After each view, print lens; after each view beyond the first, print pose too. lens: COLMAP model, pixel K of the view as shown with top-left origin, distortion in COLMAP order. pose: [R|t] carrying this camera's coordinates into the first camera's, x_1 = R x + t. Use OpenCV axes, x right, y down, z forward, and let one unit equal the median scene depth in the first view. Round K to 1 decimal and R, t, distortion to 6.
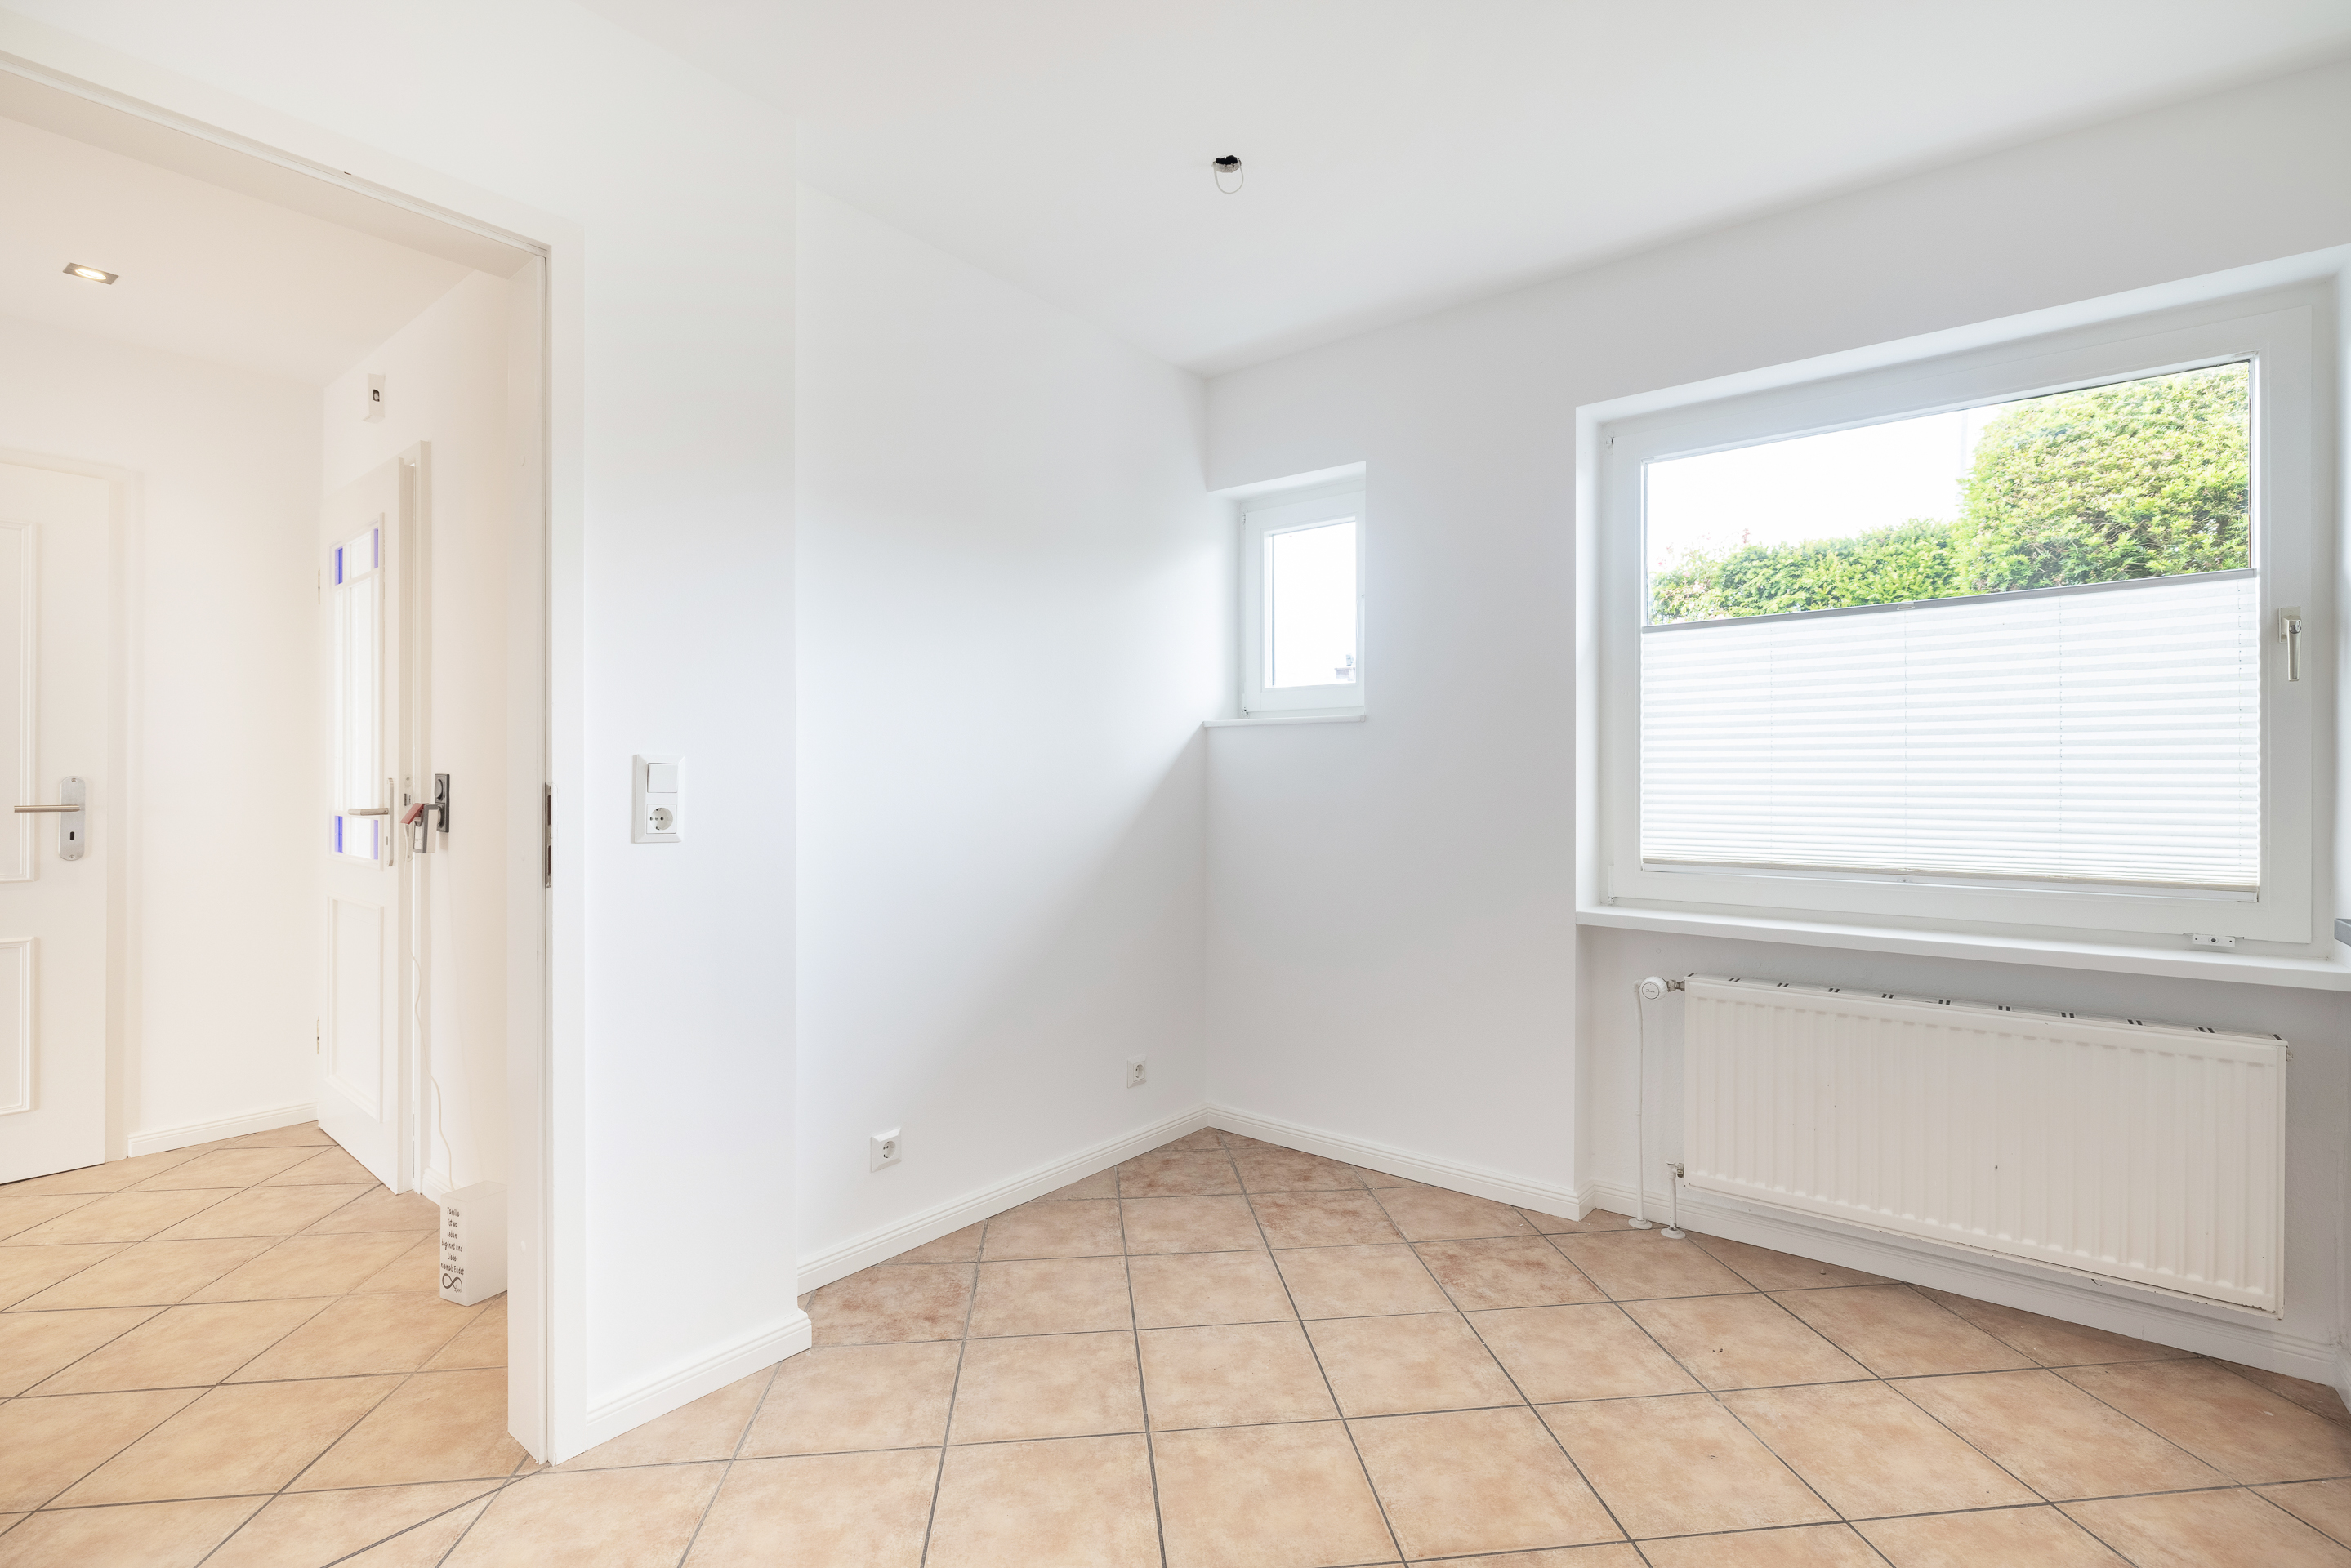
lens RADIAL K [[1067.6, 0, 1177.6], [0, 1067.6, 783.2], [0, 0, 1]] dist [-0.005139, 0.002351]
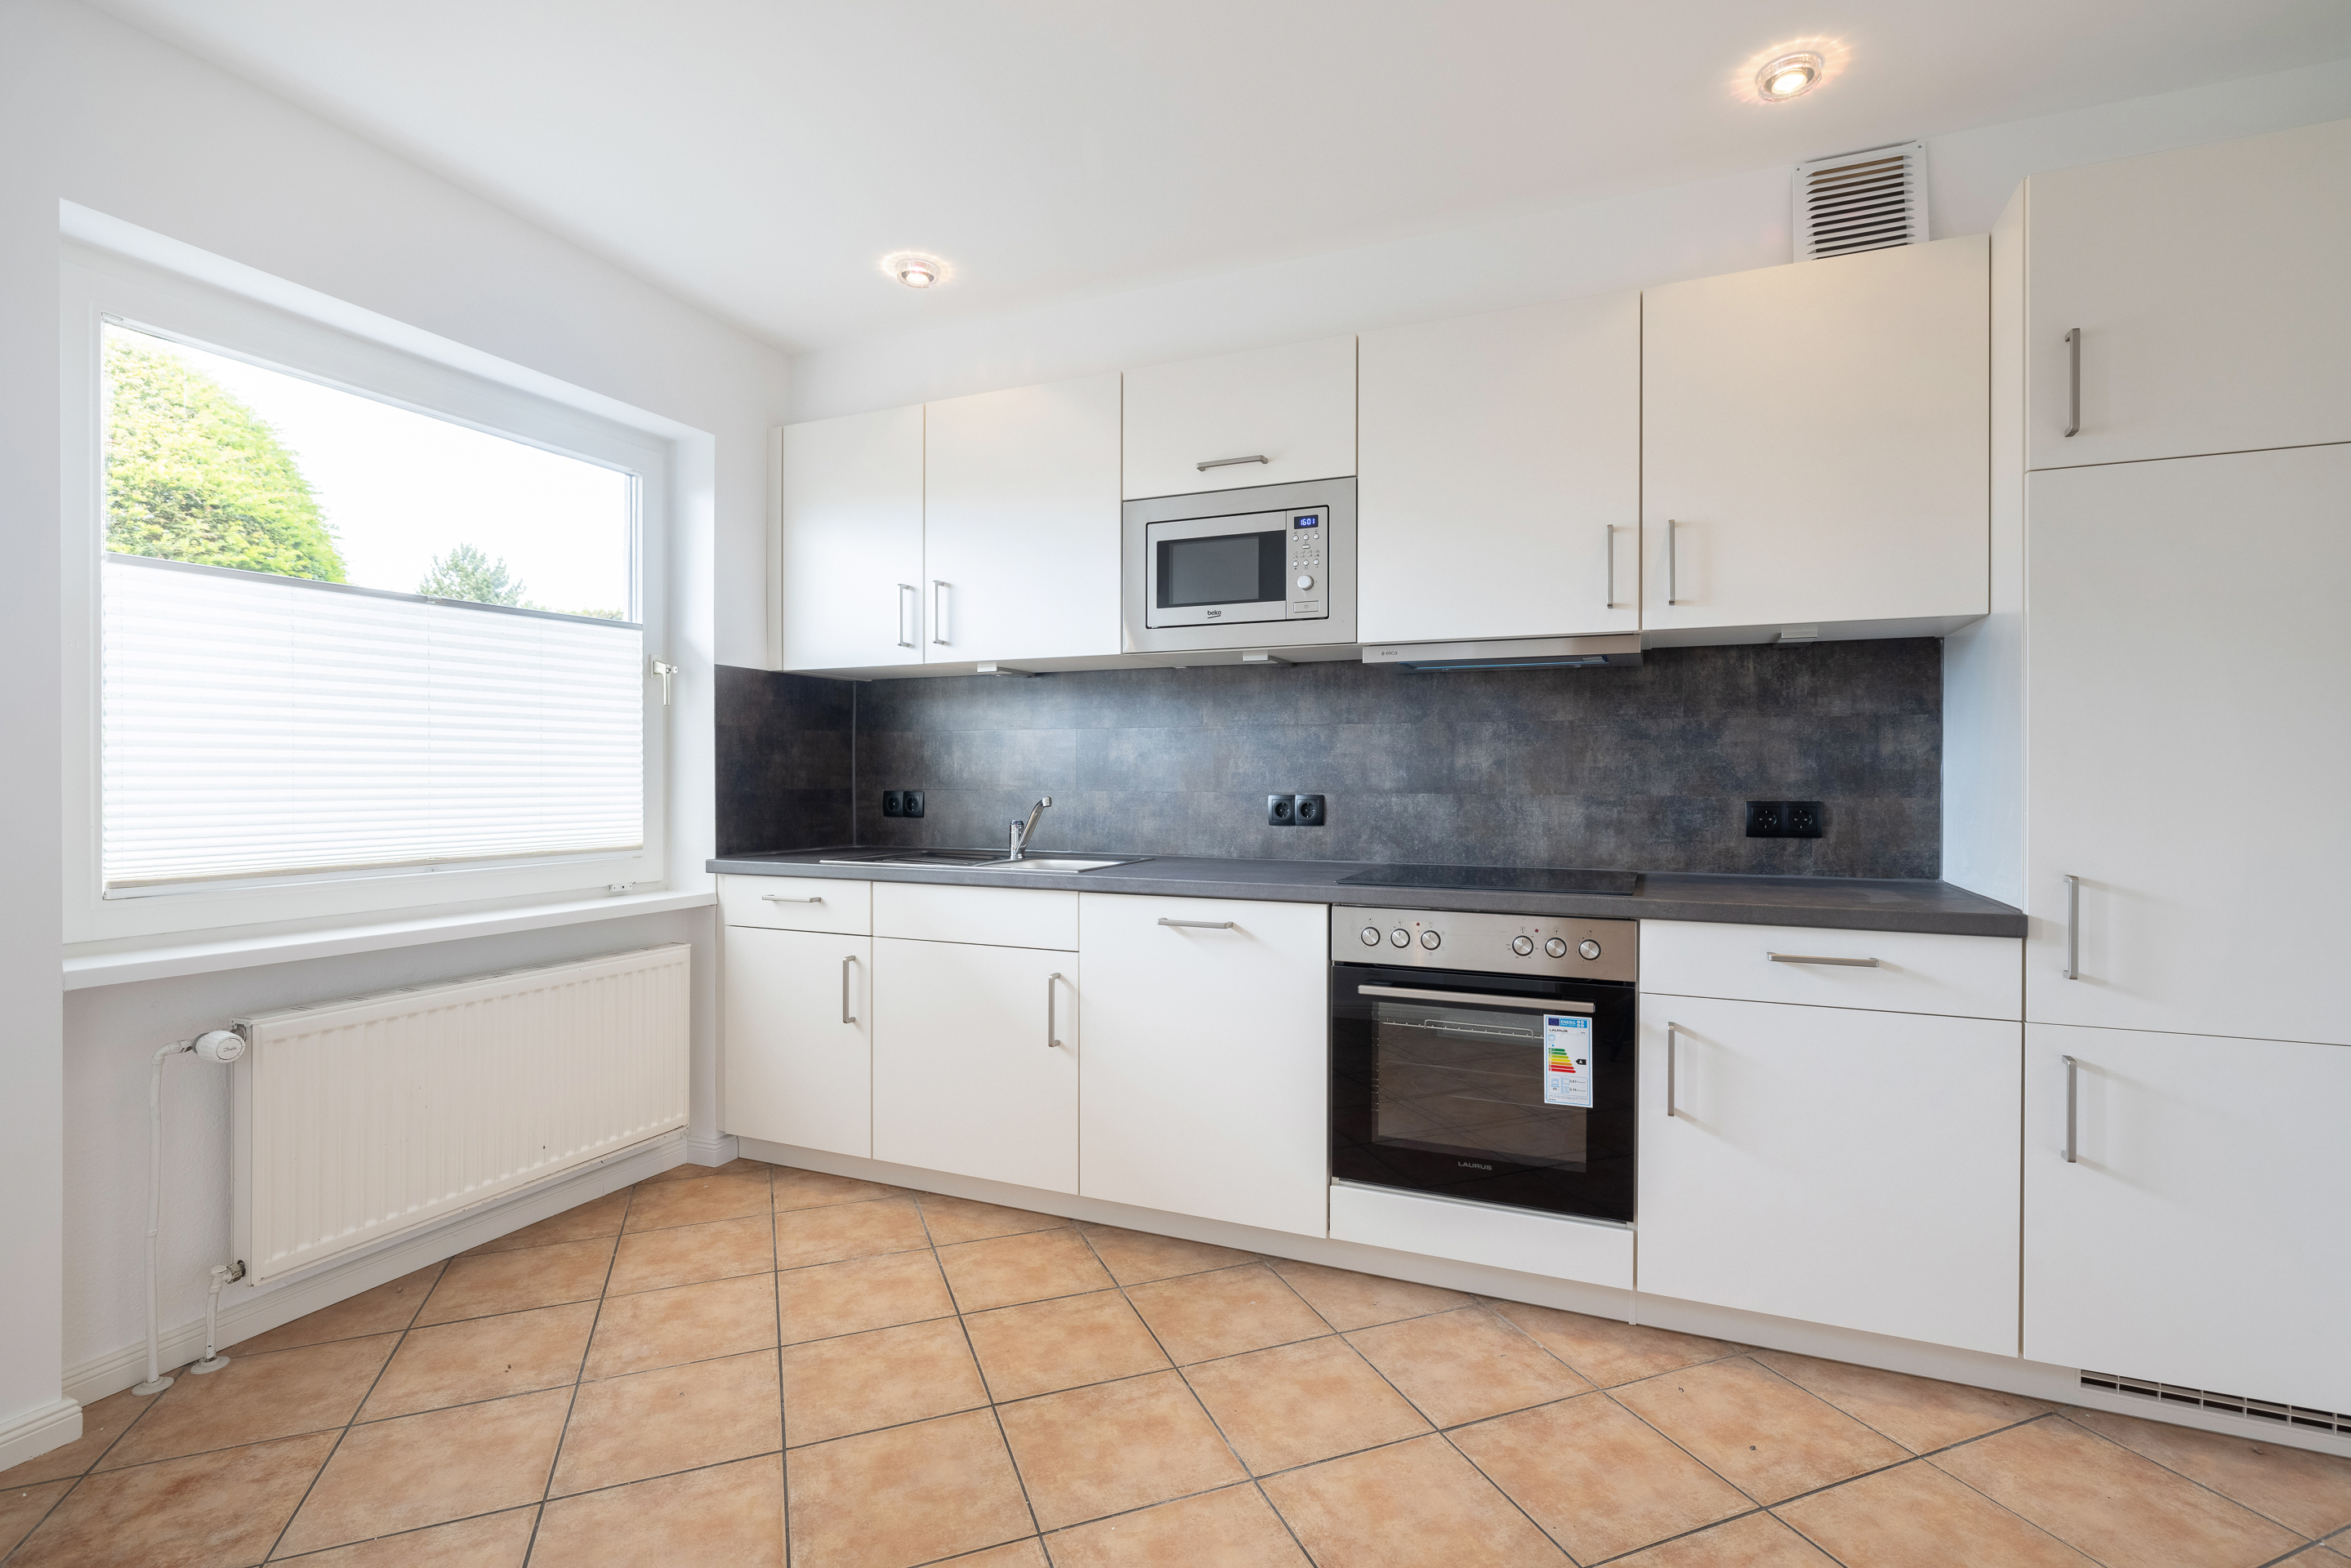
lens RADIAL K [[1067.6, 0, 1197.0], [0, 1067.6, 783.6], [0, 0, 1]] dist [-0.005139, 0.002351]
pose [[-0.260329, -0.011635, 0.965450, -0.491341], [0.001530, 0.999921, 0.012463, -0.002810], [-0.965519, 0.004721, -0.260291, 0.560210]]
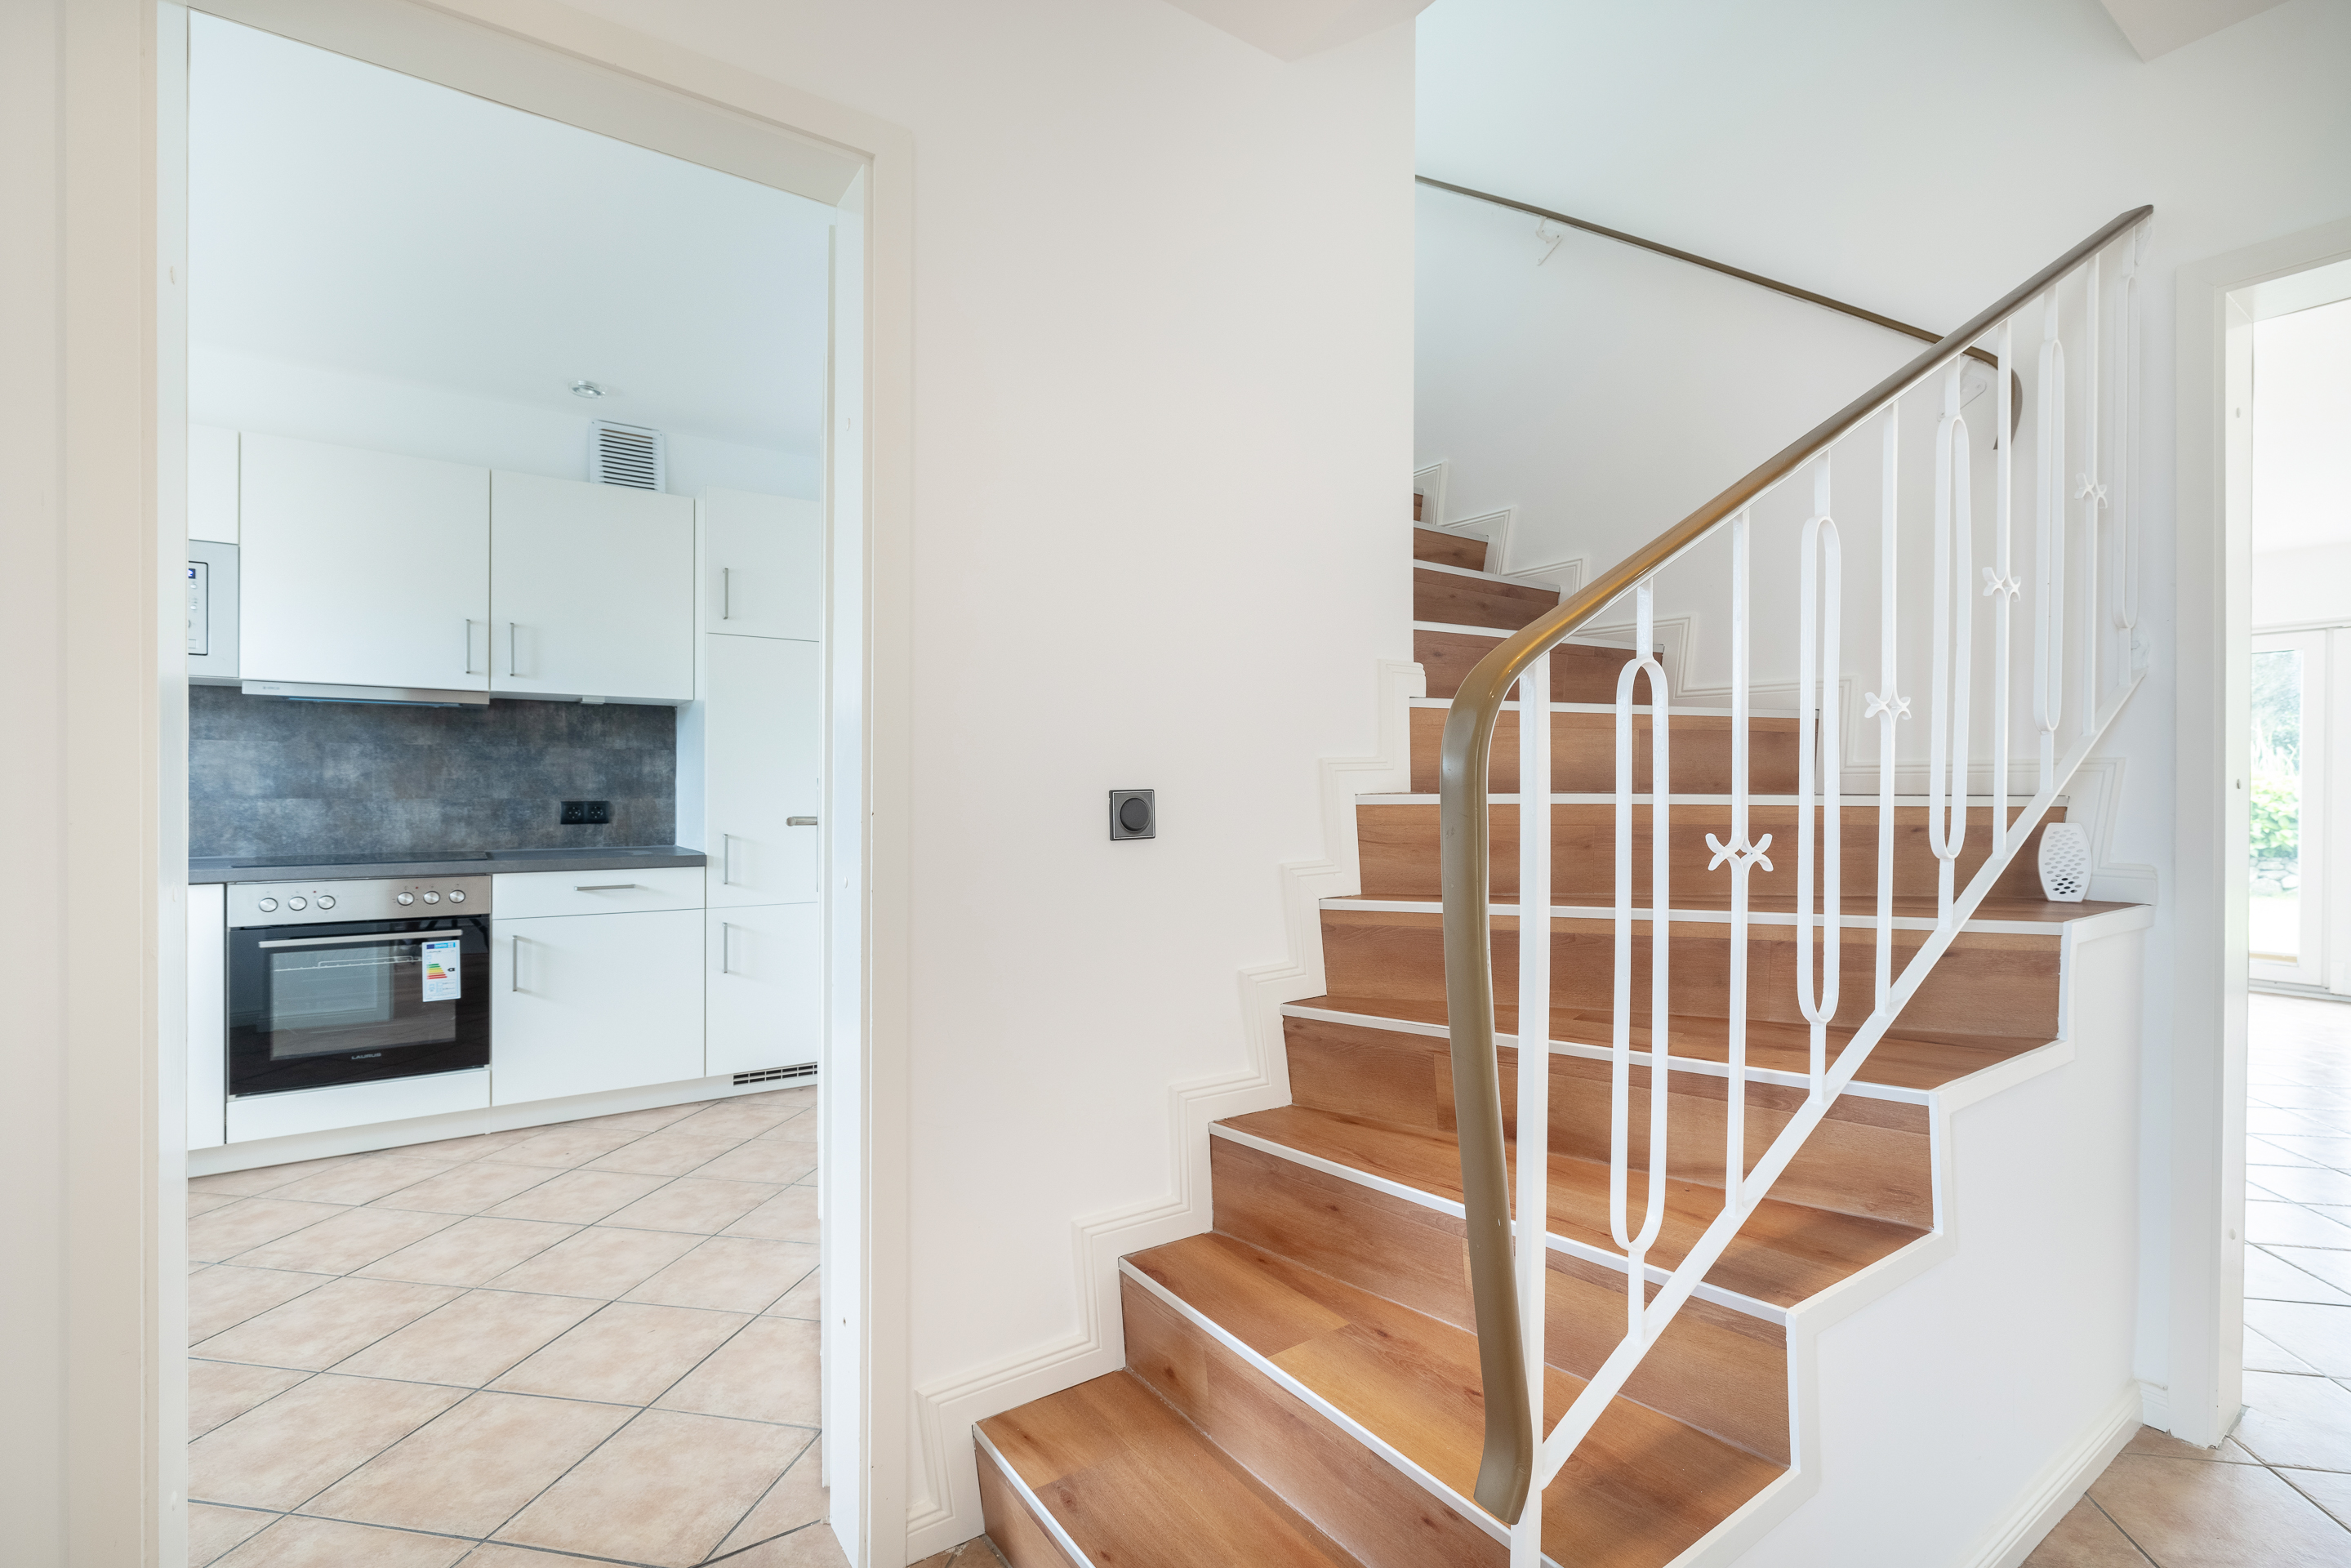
lens RADIAL K [[1067.8, 0, 1198.8], [0, 1067.8, 790.9], [0, 0, 1]] dist [-0.005139, 0.002351]
pose [[-0.958675, -0.006264, 0.284436, -0.890113], [-0.005202, 0.999976, 0.004490, -0.000970], [-0.284457, 0.002825, -0.958685, 0.931254]]
